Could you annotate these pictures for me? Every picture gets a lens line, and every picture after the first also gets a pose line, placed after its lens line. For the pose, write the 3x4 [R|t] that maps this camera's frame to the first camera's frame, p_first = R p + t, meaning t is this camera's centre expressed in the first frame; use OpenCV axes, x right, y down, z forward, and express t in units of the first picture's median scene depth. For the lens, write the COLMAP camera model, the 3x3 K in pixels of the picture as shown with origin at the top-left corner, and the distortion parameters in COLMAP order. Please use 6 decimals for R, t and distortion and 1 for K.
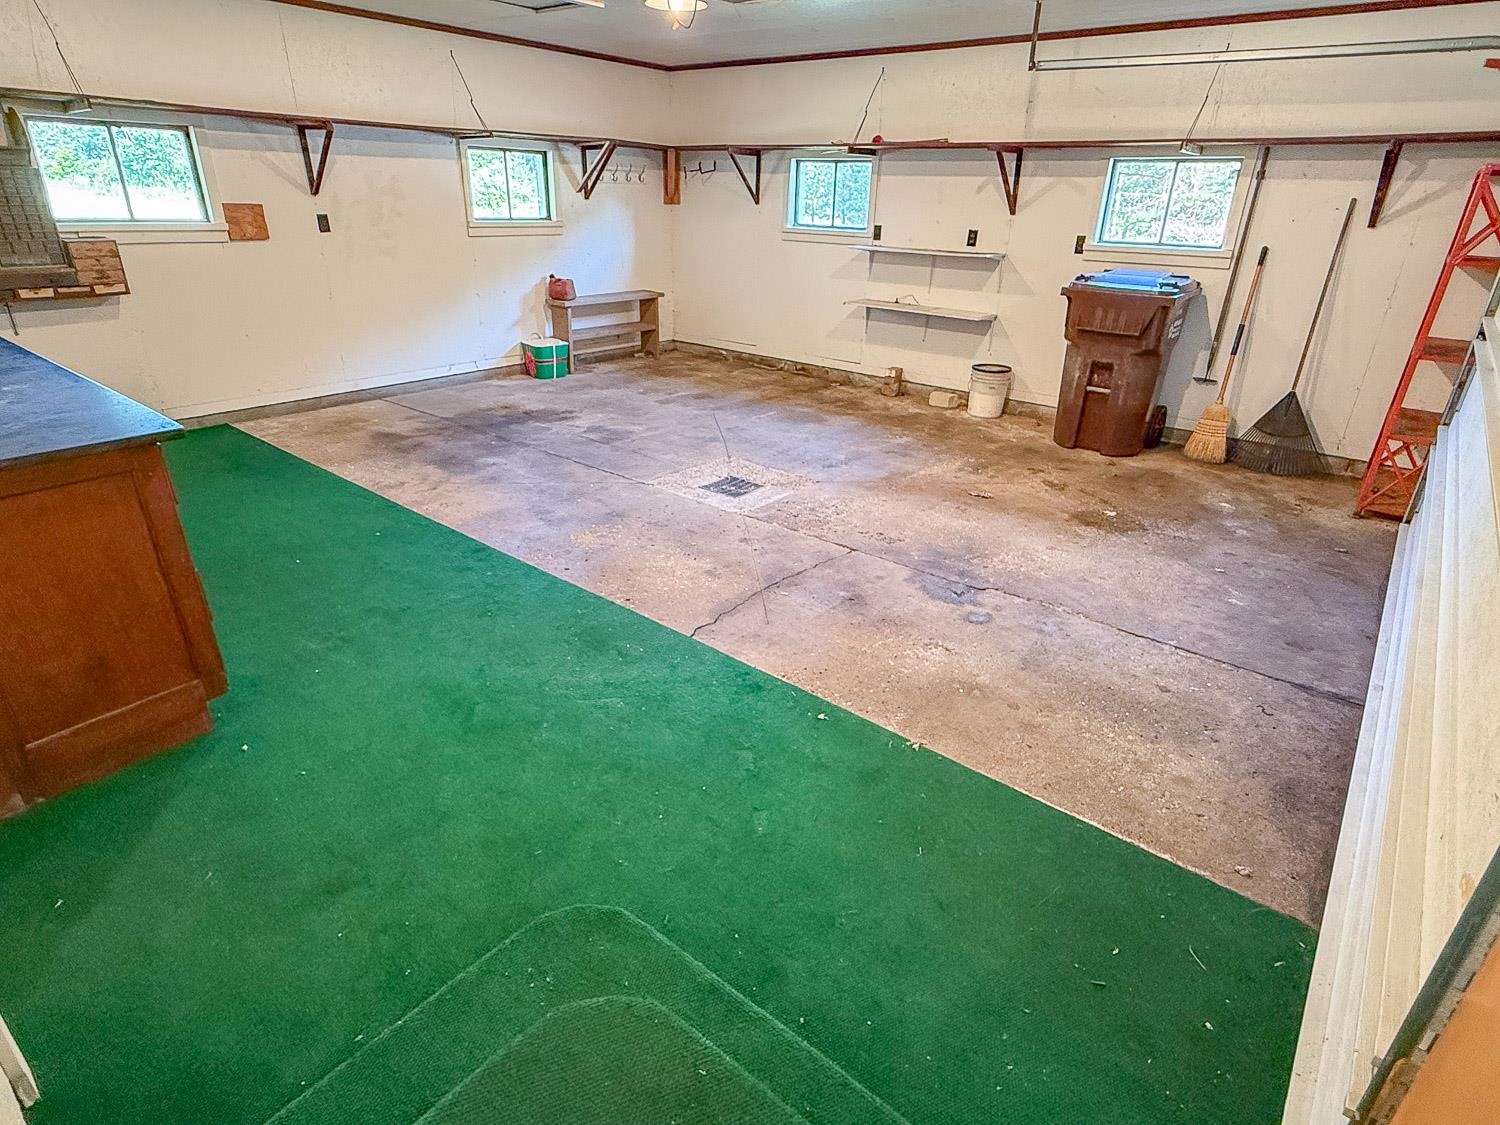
lens RADIAL K [[801.6, 0, 755.4], [0, 801.6, 568.8], [0, 0, 1]] dist [0.001105, -0.001568]
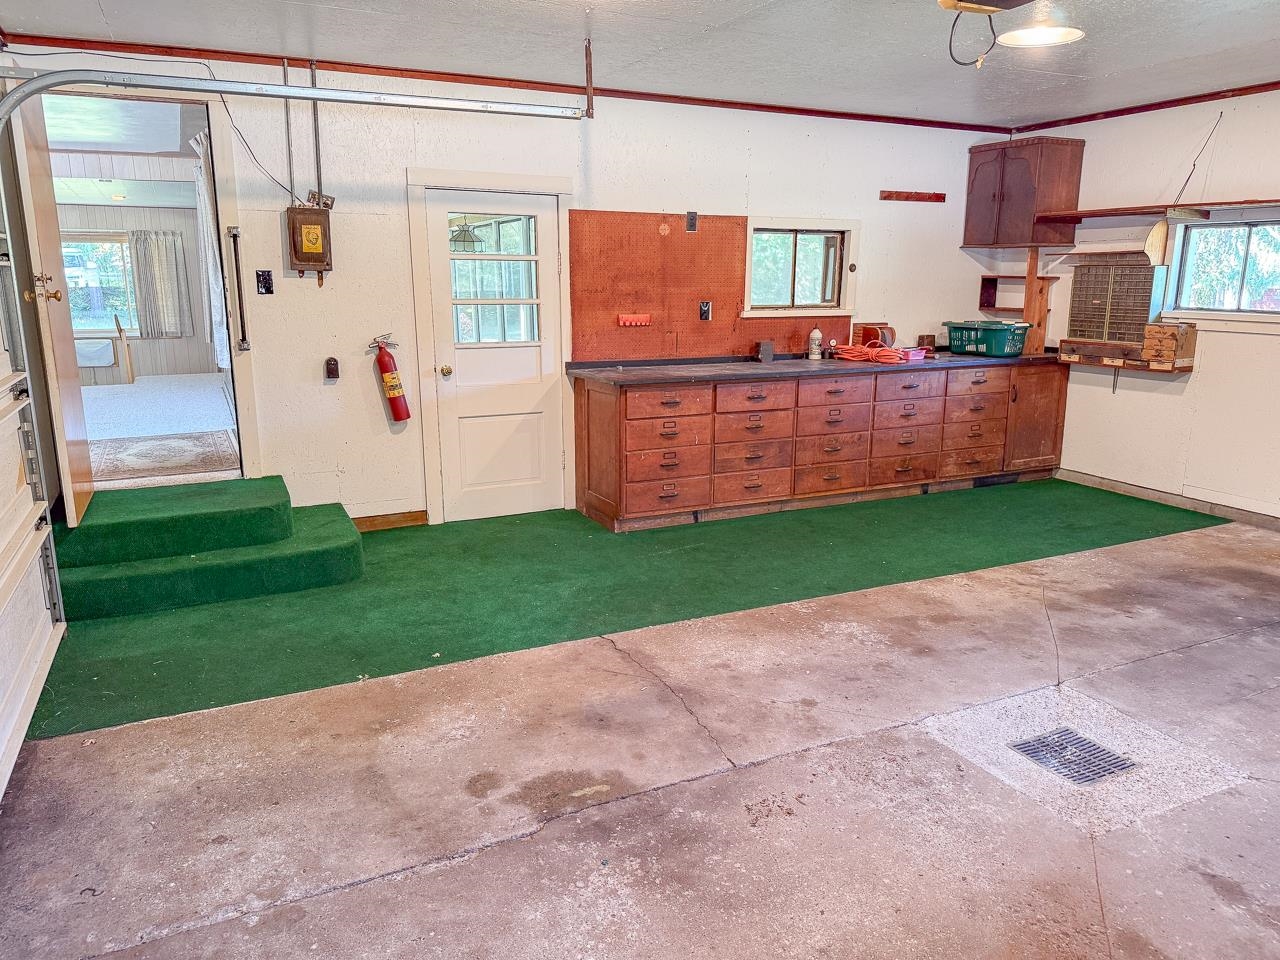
lens RADIAL K [[904.8, 0, 630.6], [0, 904.8, 480.7], [0, 0, 1]] dist [0.047624, -0.054046]
pose [[-0.441999, 0.171022, -0.880562, 0.693244], [-0.394144, 0.844789, 0.361915, -0.407415], [0.805784, 0.507033, -0.305989, 0.930507]]
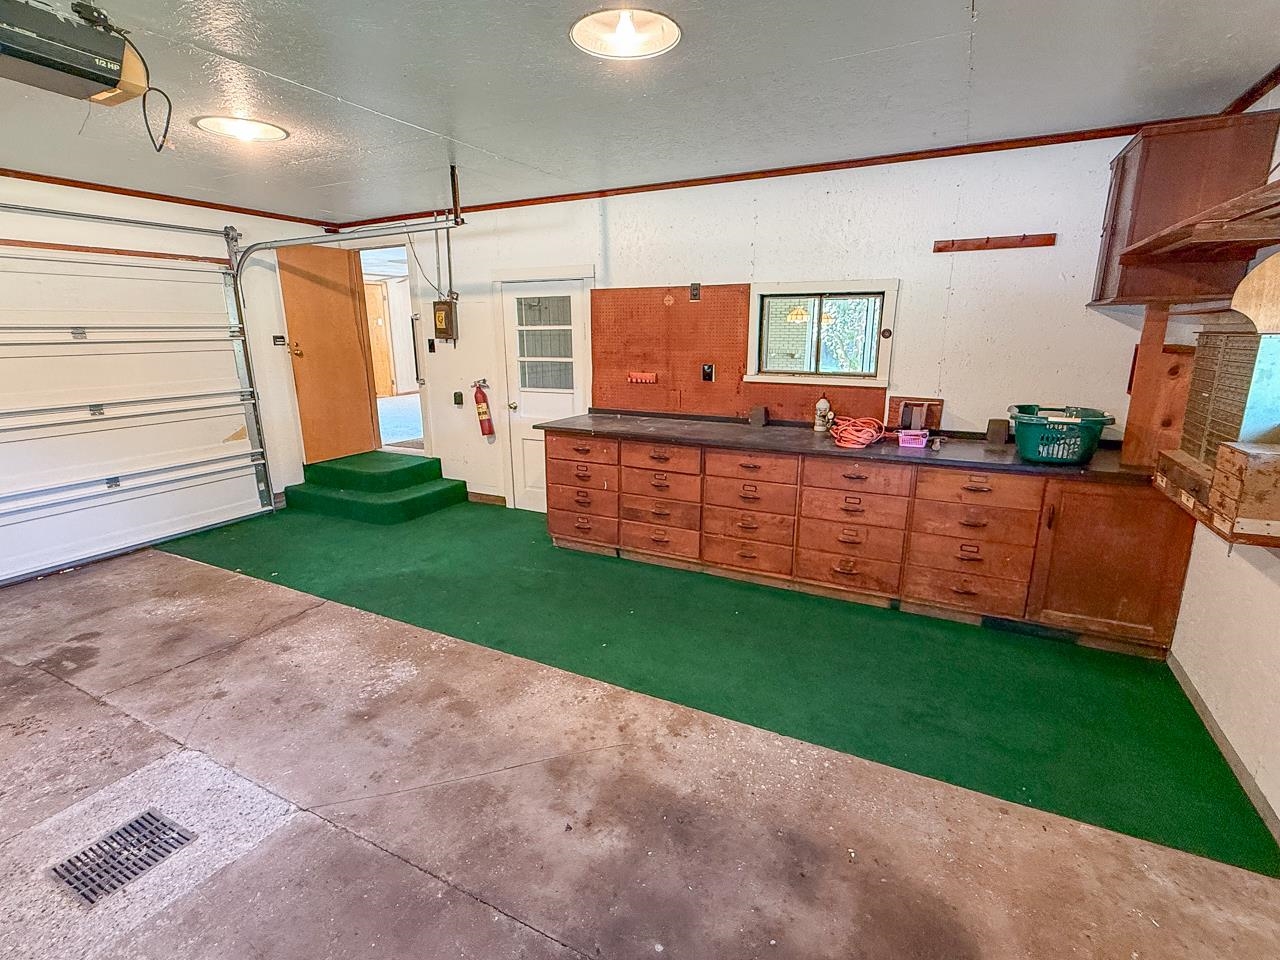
lens RADIAL K [[611.7, 0, 636.2], [0, 611.7, 469.9], [0, 0, 1]] dist [-0.000906, -0.000361]
pose [[-0.981281, 0.020677, -0.191470, -0.321424], [-0.101449, 0.789589, 0.605192, -0.647118], [0.163696, 0.613288, -0.772710, 1.331049]]
